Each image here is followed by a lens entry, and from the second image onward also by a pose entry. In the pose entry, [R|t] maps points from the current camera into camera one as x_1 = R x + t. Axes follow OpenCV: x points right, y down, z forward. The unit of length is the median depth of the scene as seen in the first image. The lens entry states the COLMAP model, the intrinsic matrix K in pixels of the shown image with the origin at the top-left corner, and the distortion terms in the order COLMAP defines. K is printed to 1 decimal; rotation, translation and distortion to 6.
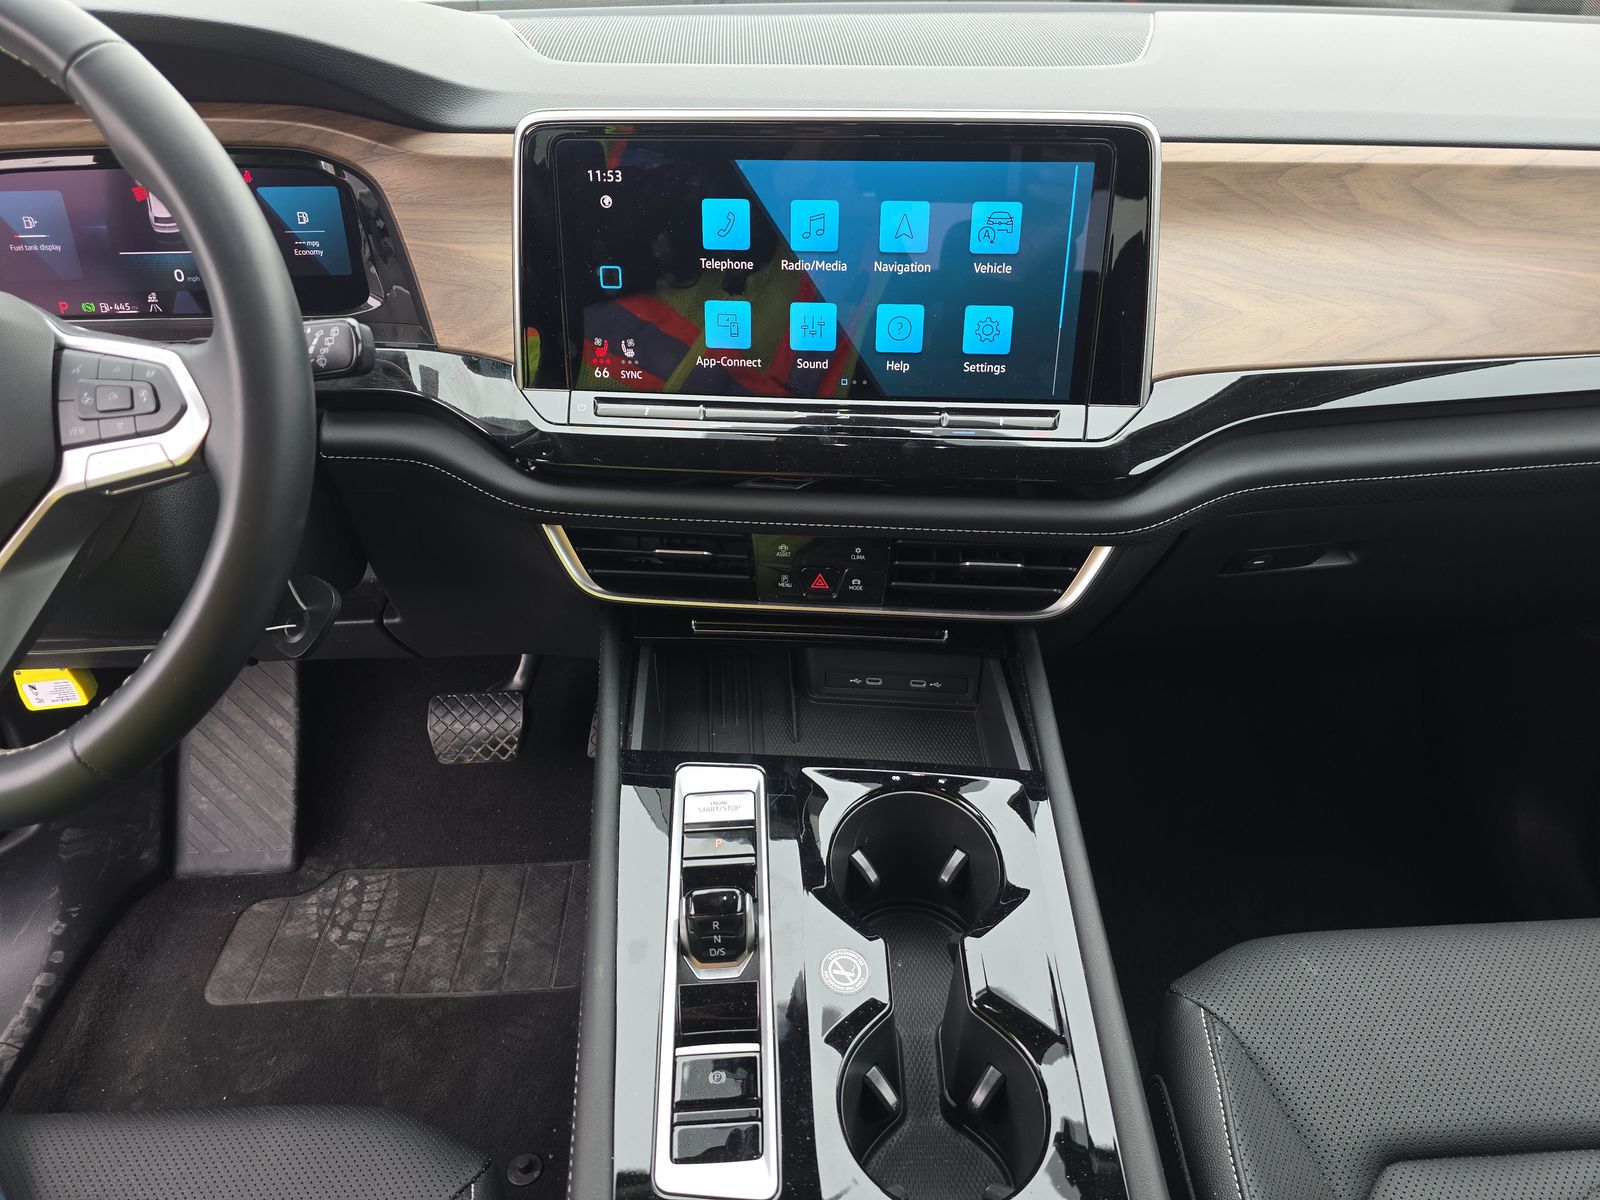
lens RADIAL K [[1060.9, 0, 798.7], [0, 1060.9, 612.4], [0, 0, 1]] dist [0.050625, -0.055719]
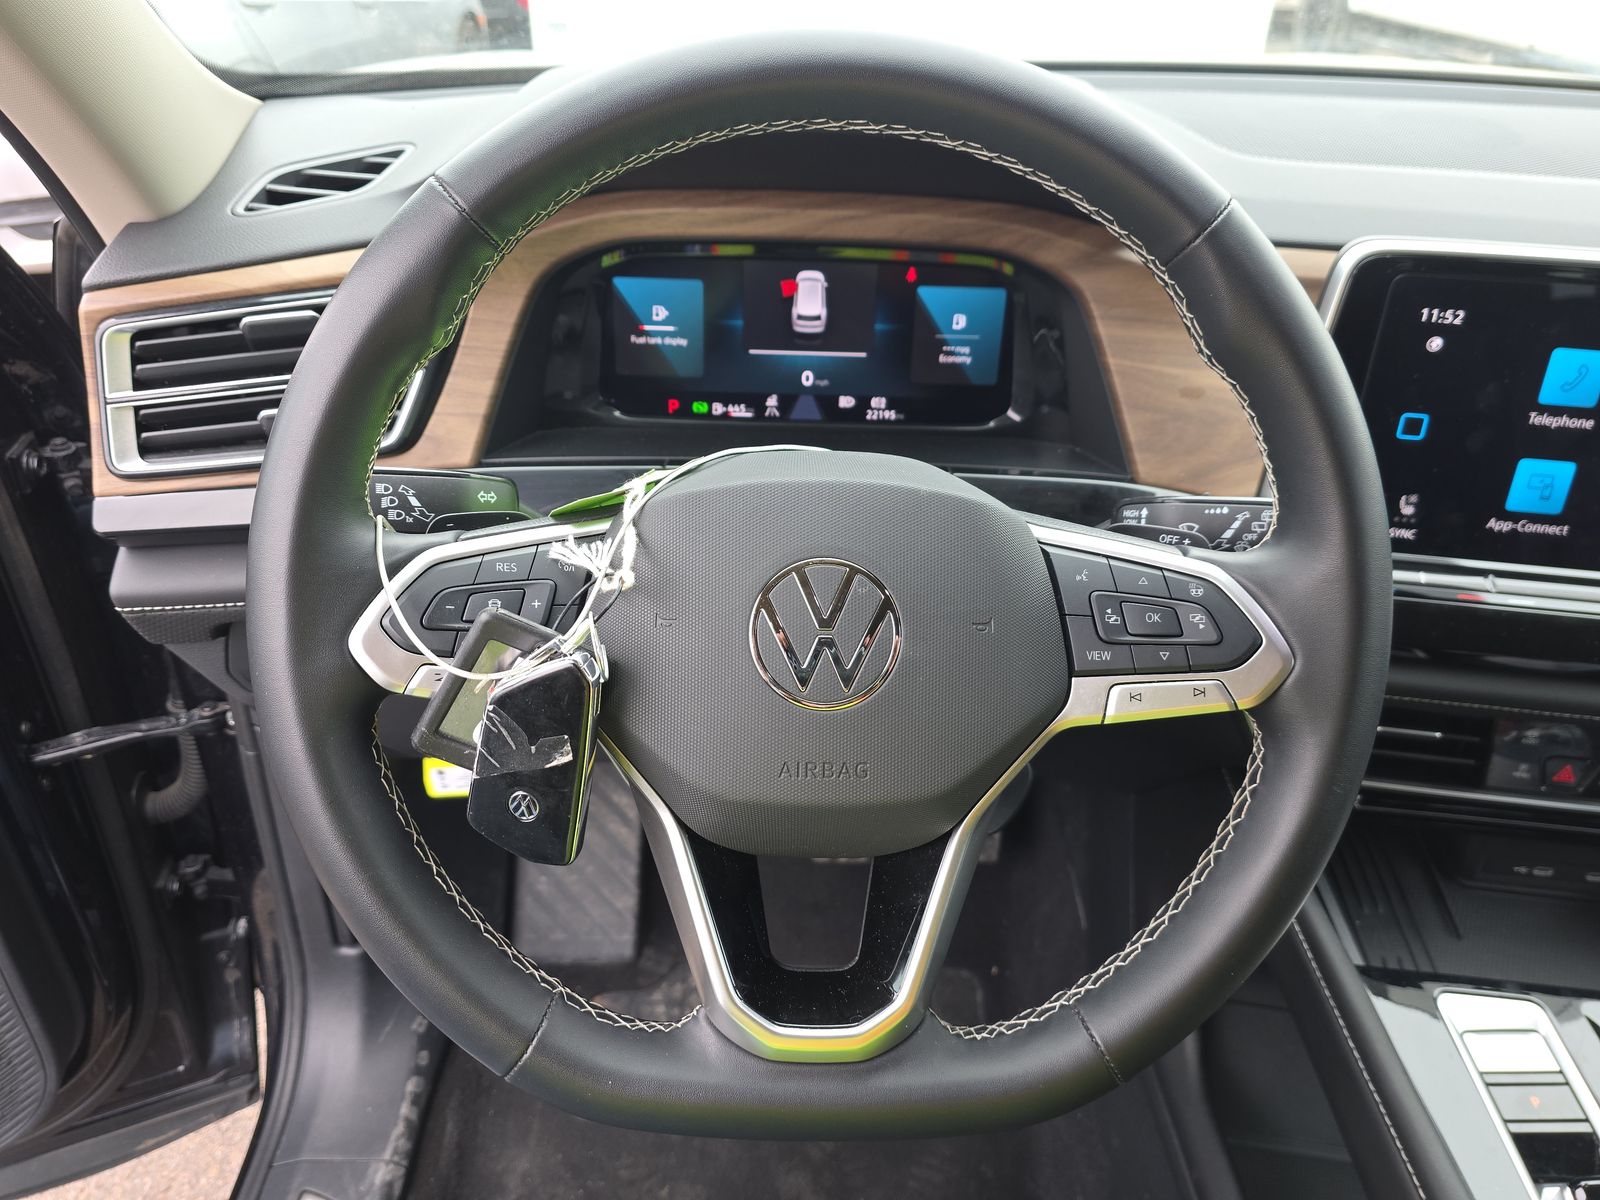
lens RADIAL K [[1080.7, 0, 800.0], [0, 1080.7, 600.0], [0, 0, 1]] dist [0.035498, -0.063580]
pose [[0.998357, 0.053856, -0.019545, -0.566621], [-0.054077, 0.998477, -0.010947, -0.121320], [0.018926, 0.011986, 0.999749, 0.102756]]
